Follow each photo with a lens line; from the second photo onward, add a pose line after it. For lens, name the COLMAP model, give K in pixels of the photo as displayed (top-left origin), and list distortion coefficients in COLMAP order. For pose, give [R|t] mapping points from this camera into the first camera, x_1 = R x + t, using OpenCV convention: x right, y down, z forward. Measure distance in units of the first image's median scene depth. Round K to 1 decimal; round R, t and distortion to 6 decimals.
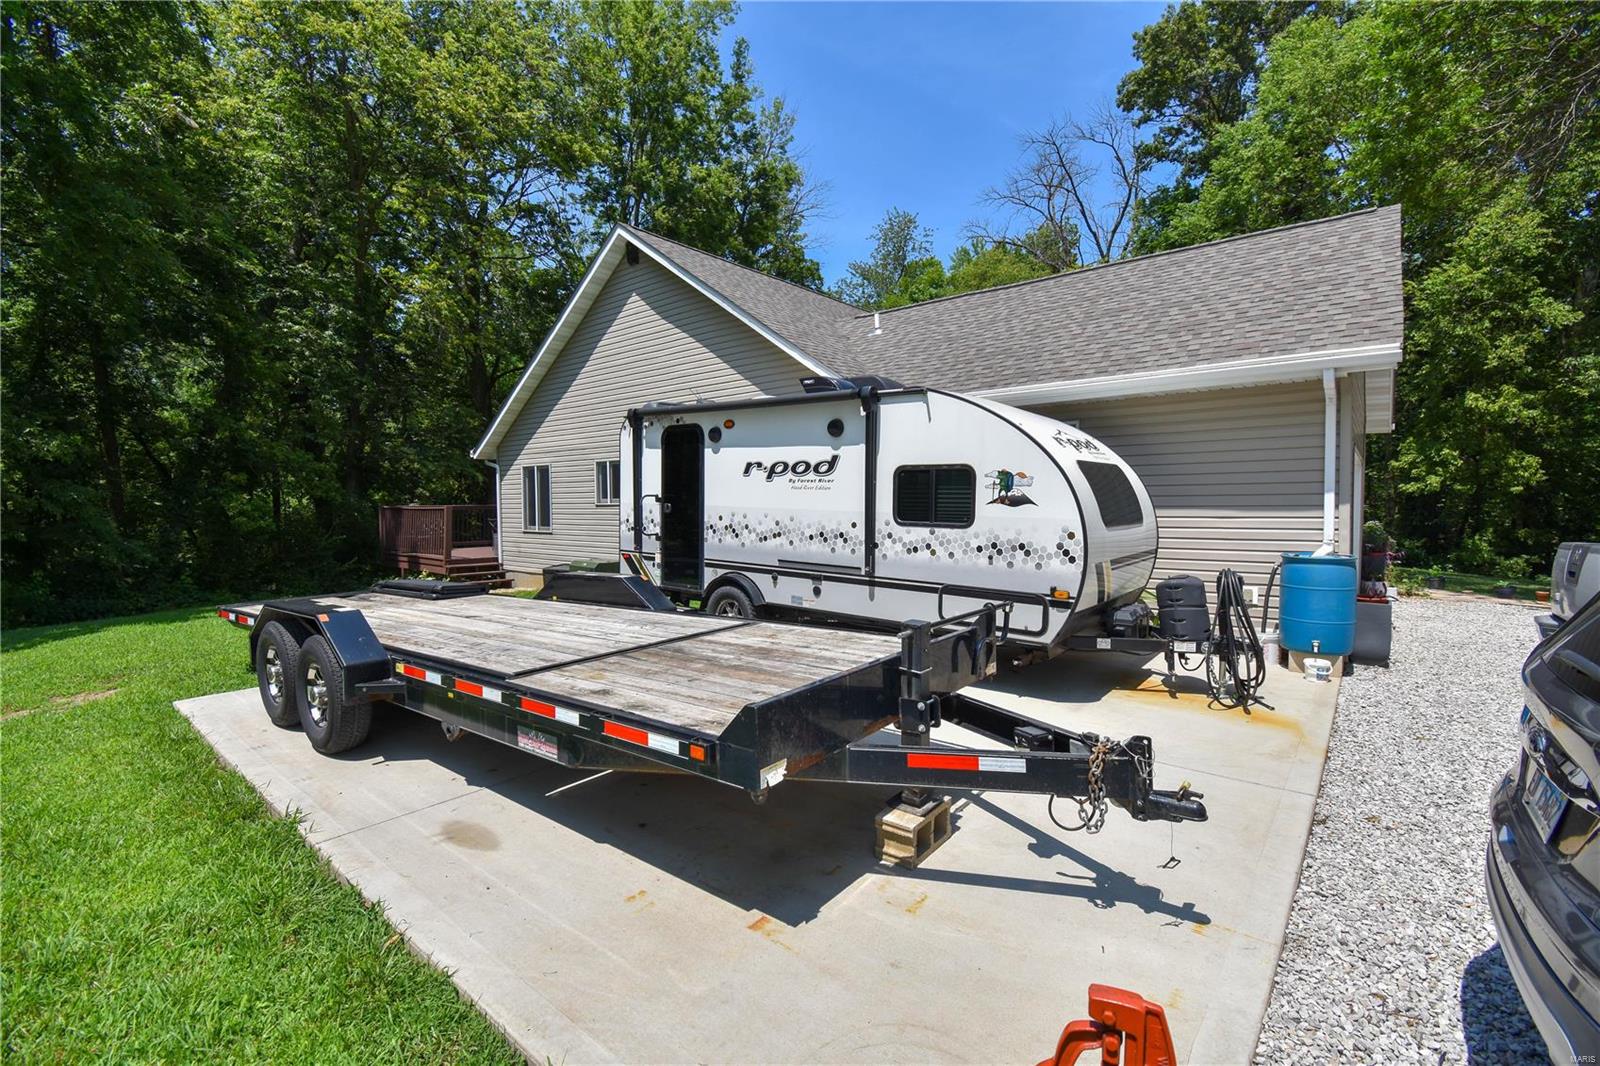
lens RADIAL K [[706.3, 0, 804.7], [0, 706.3, 527.2], [0, 0, 1]] dist [0.025538, -0.025733]
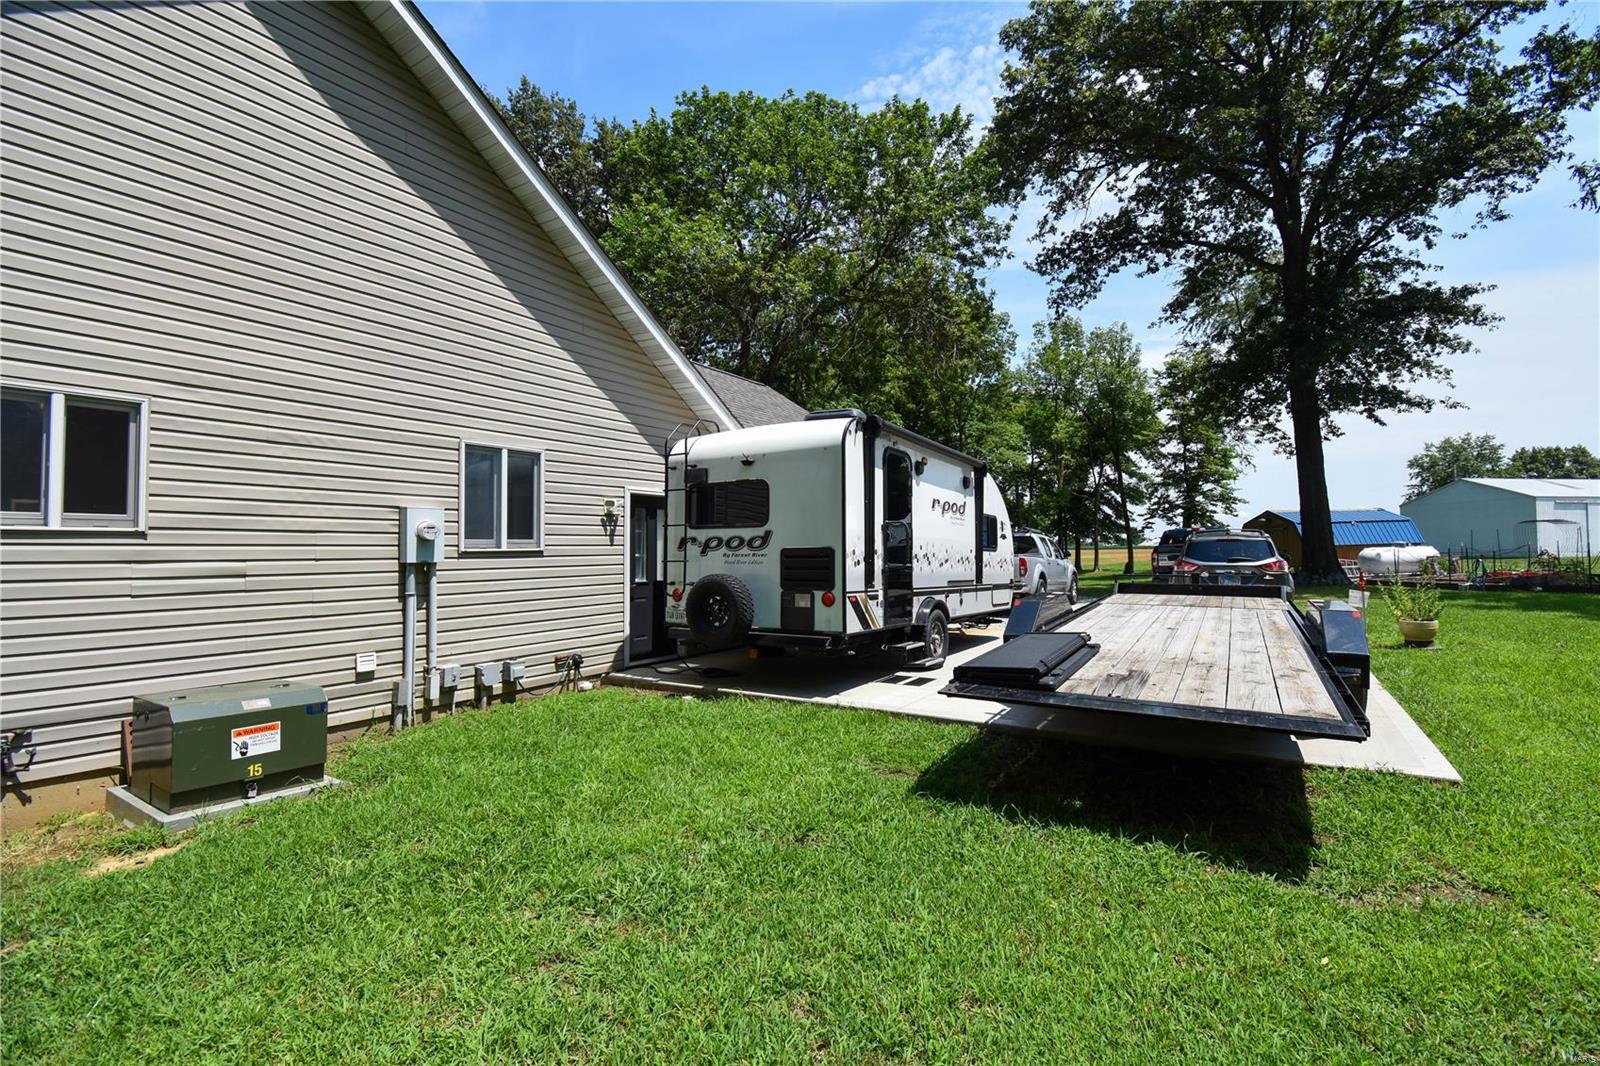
lens RADIAL K [[706.3, 0, 804.7], [0, 706.3, 527.2], [0, 0, 1]] dist [0.025538, -0.025733]
pose [[-0.122555, 0.040811, 0.991622, -1.184903], [0.043963, 0.998397, -0.035656, -0.013763], [-0.991488, 0.039225, -0.124153, 1.349806]]
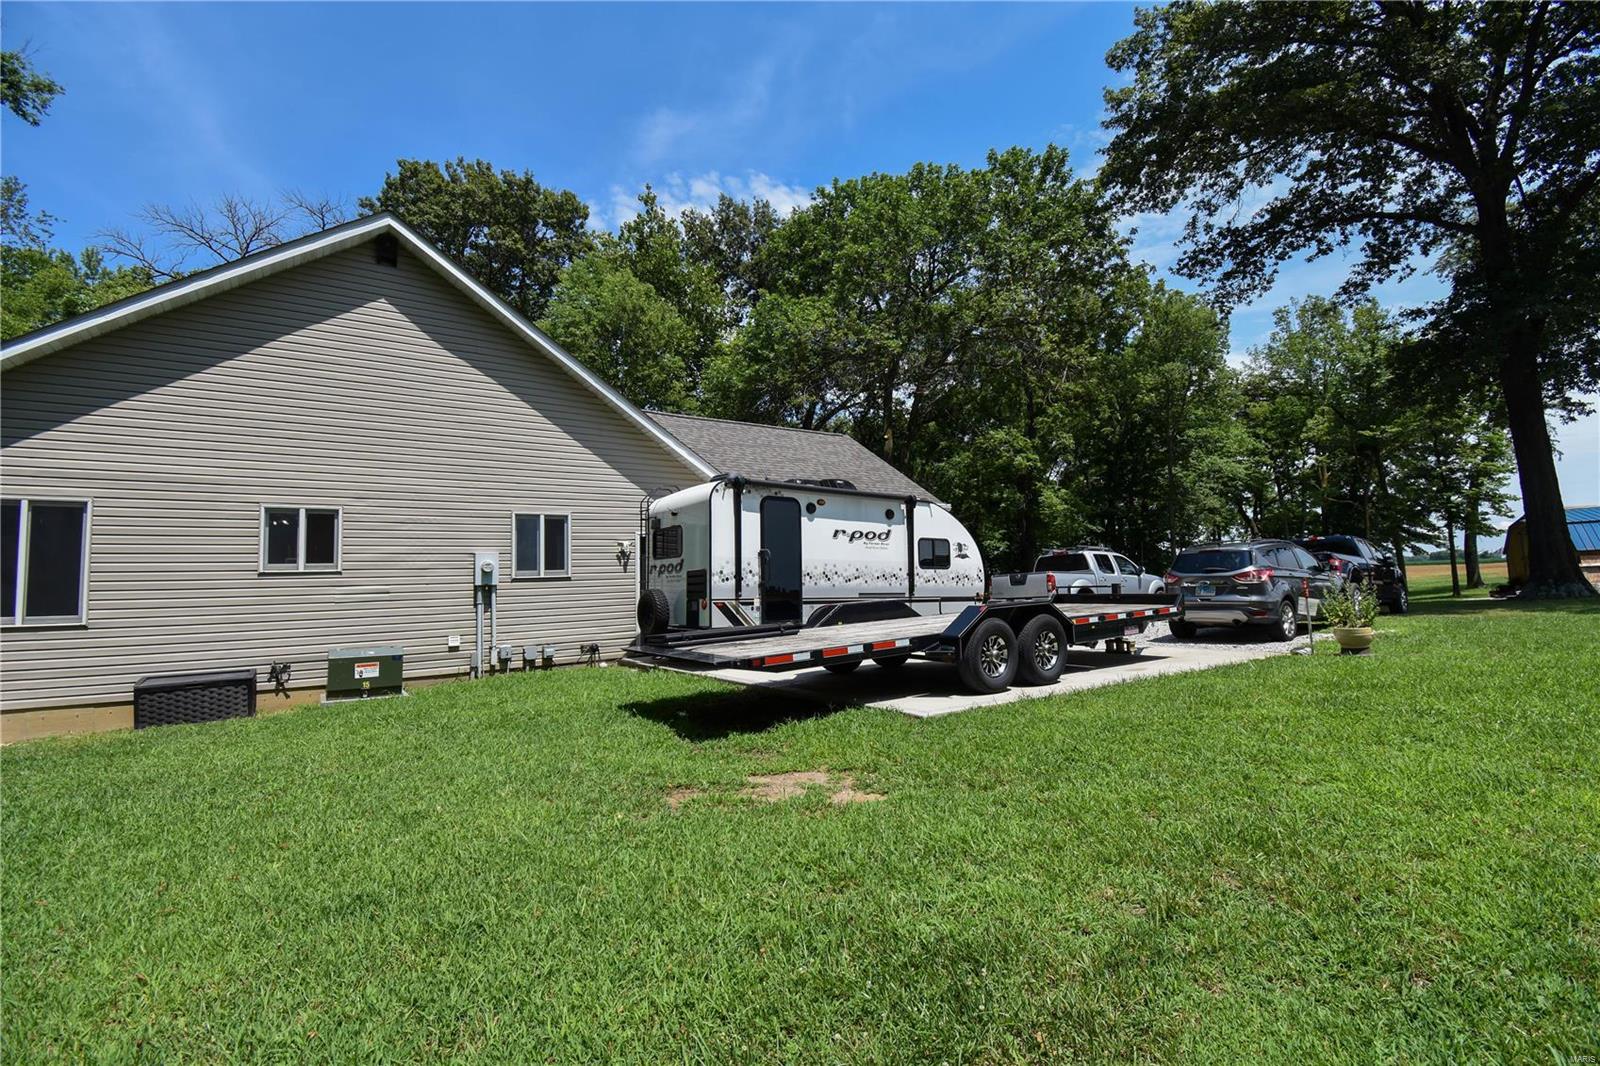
lens RADIAL K [[706.3, 0, 804.7], [0, 706.3, 527.2], [0, 0, 1]] dist [0.025538, -0.025733]
pose [[0.266694, 0.074931, 0.960864, -1.529020], [0.063455, 0.993445, -0.095084, 0.040589], [-0.961690, 0.086330, 0.260191, 0.674458]]
